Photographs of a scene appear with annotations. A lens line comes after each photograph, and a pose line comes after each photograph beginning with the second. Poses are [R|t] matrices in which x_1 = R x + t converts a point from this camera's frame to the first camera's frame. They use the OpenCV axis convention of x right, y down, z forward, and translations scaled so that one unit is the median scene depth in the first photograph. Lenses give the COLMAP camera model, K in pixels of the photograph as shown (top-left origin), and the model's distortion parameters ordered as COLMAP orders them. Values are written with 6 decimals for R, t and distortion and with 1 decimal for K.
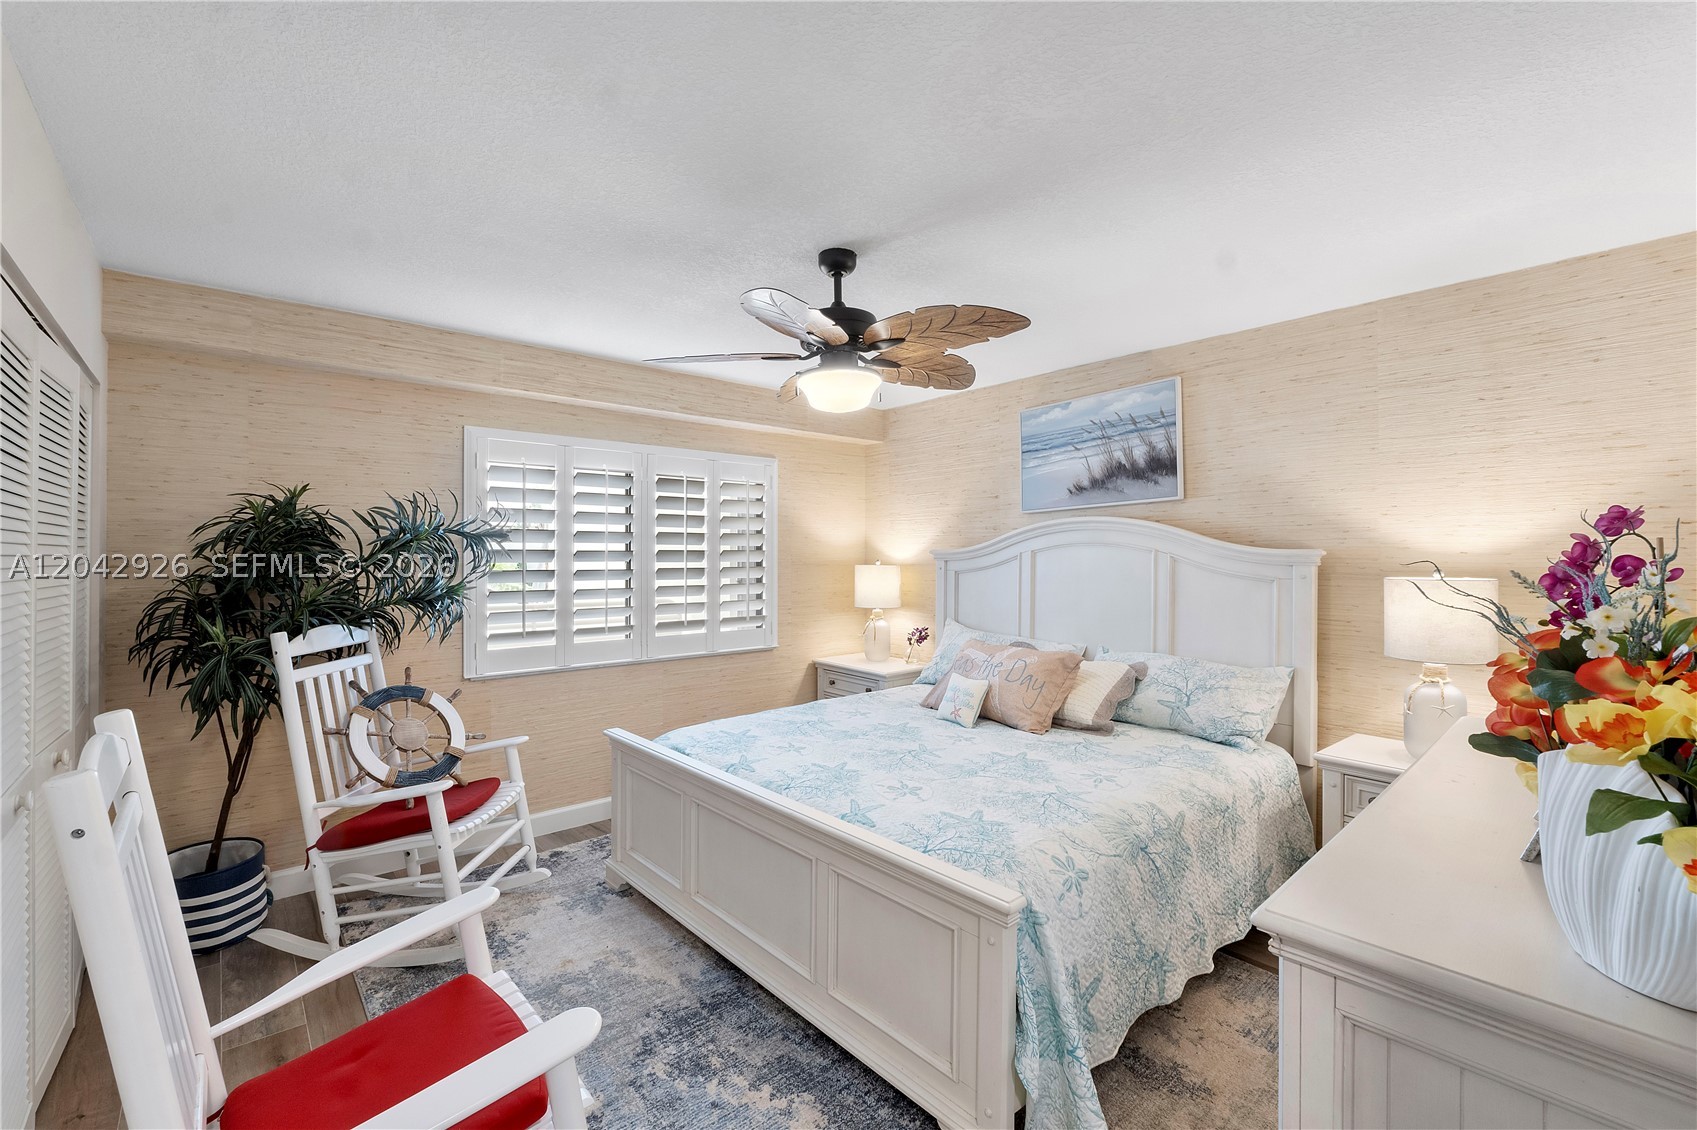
lens RADIAL K [[719.3, 0, 832.1], [0, 719.3, 550.5], [0, 0, 1]] dist [-0.011347, -0.000537]
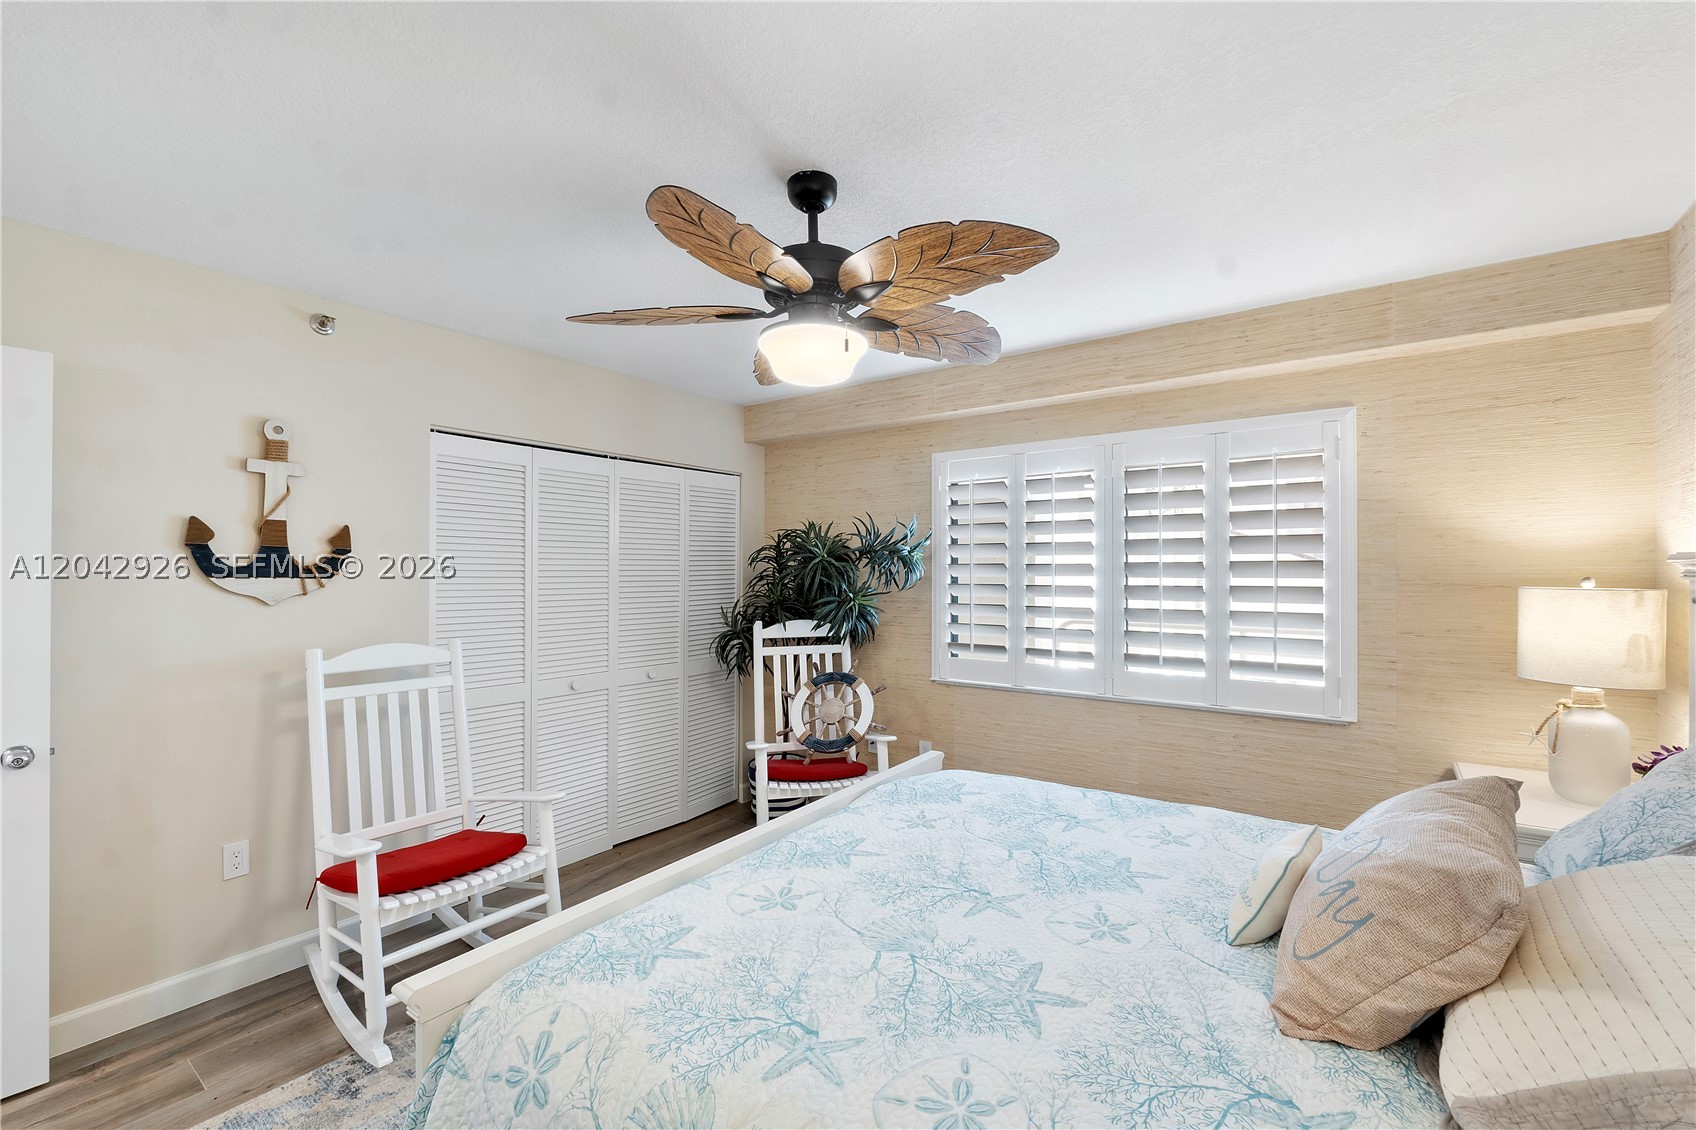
lens RADIAL K [[718.8, 0, 837.3], [0, 718.8, 559.2], [0, 0, 1]] dist [-0.011347, -0.000537]
pose [[0.218178, -0.018944, -0.975725, 0.575002], [0.005906, 0.999819, -0.018091, 0.010251], [0.975891, -0.001815, 0.218250, 0.644637]]
